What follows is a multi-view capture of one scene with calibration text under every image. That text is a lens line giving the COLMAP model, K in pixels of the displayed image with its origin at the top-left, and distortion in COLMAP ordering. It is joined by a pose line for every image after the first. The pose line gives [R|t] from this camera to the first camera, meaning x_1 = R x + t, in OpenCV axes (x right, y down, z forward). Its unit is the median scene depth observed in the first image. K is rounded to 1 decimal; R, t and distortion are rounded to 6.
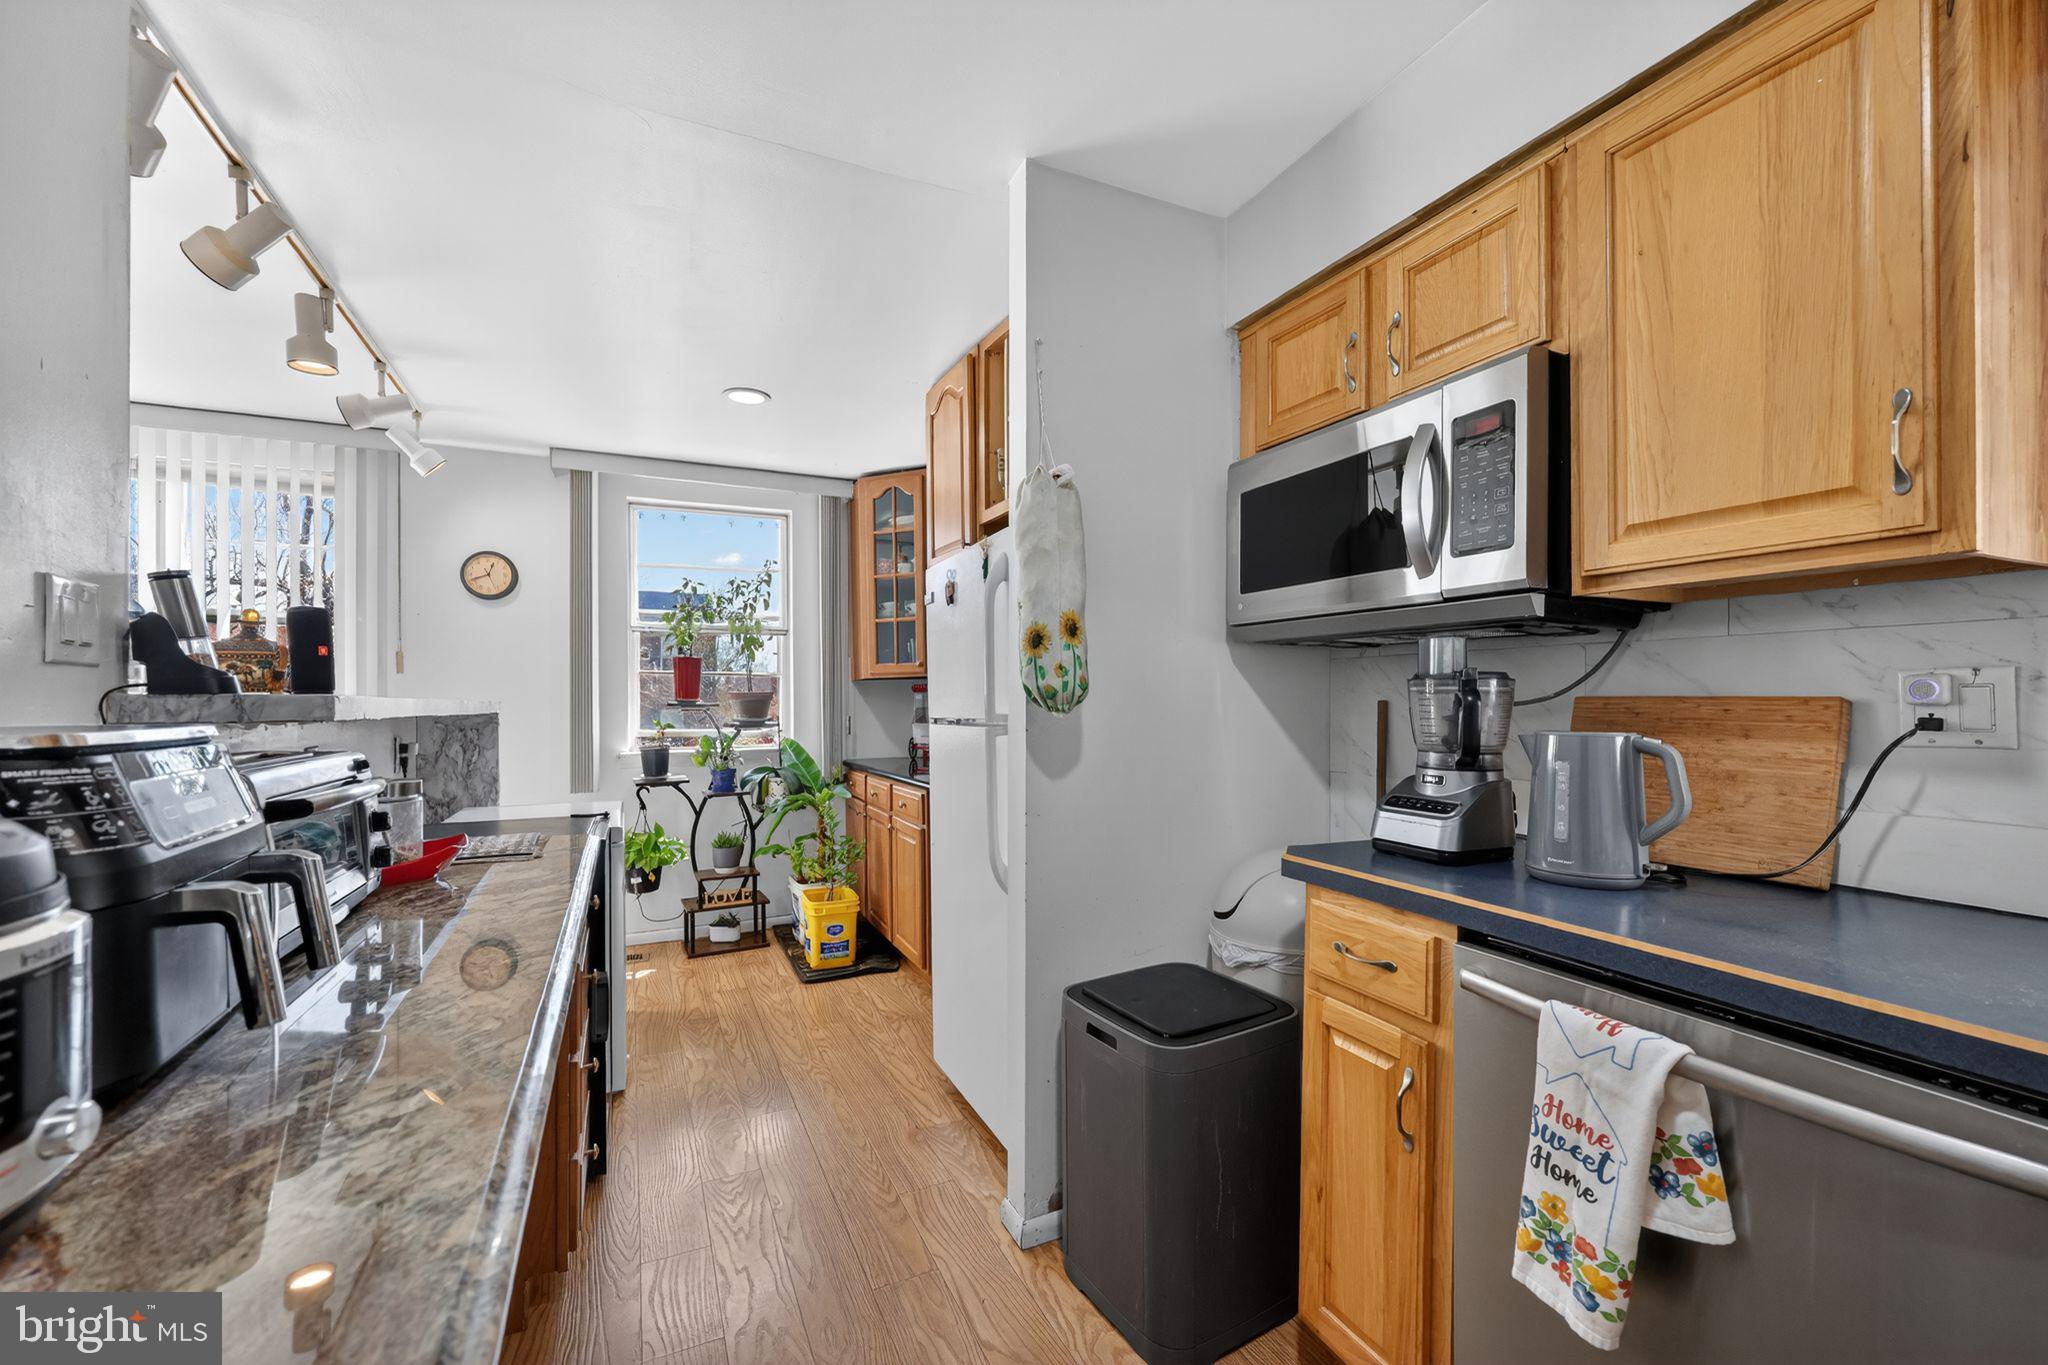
lens RADIAL K [[826.2, 0, 1022.8], [0, 826.2, 694.2], [0, 0, 1]] dist [-0.001331, 0.000224]
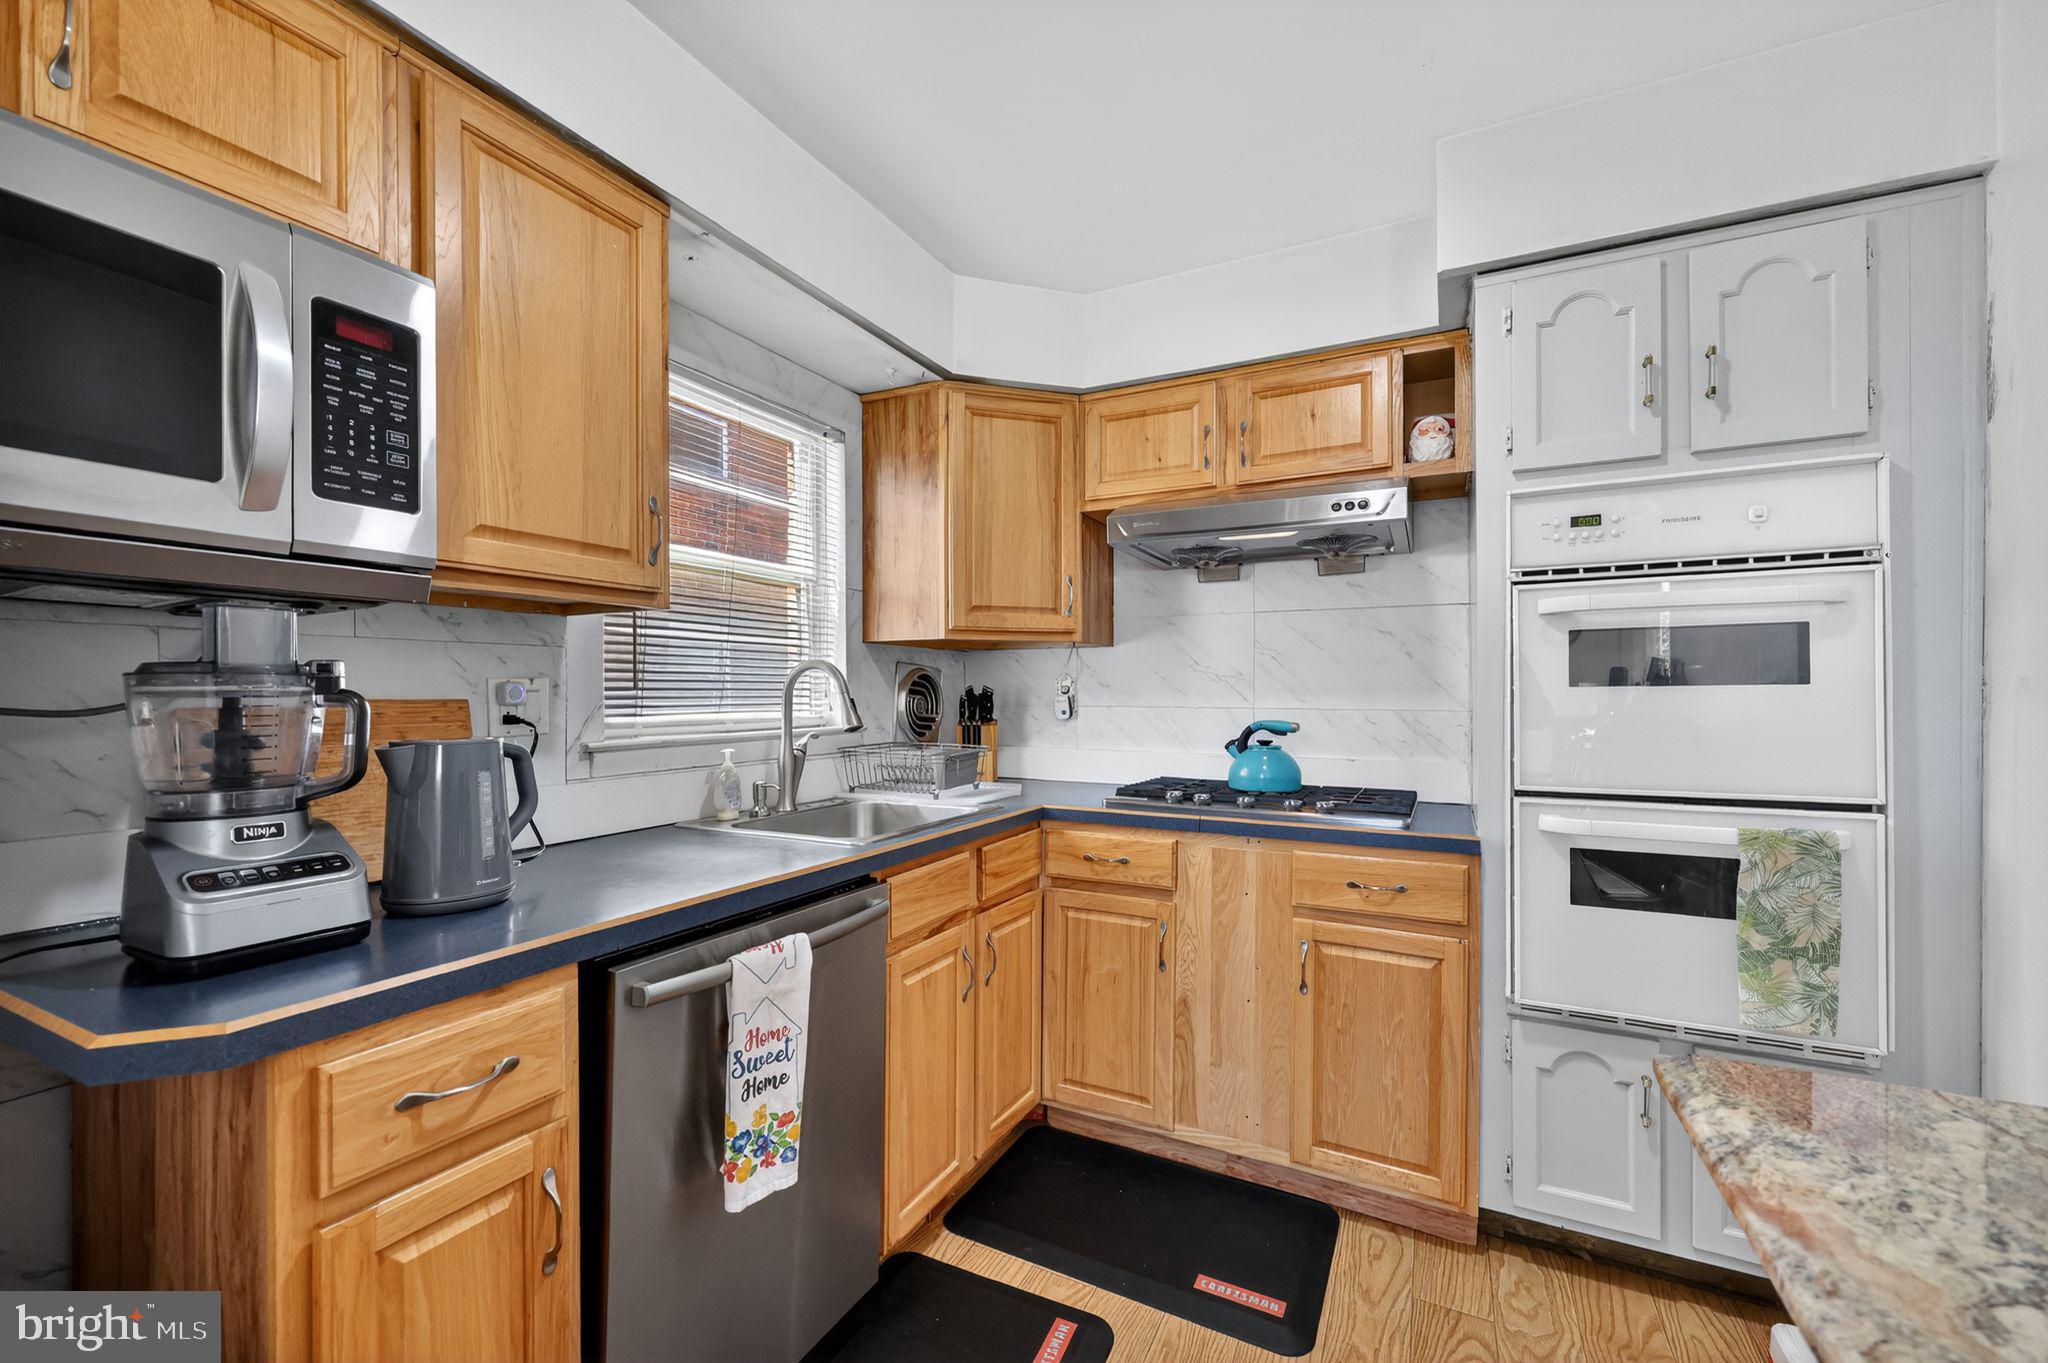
lens RADIAL K [[768.4, 0, 1013.5], [0, 768.4, 695.9], [0, 0, 1]] dist [-0.000218, -0.000009]
pose [[-0.583484, 0.001456, 0.812123, -0.384001], [0.000930, 0.999999, -0.001125, 0.000124], [-0.812124, 0.000098, -0.583485, 1.046505]]
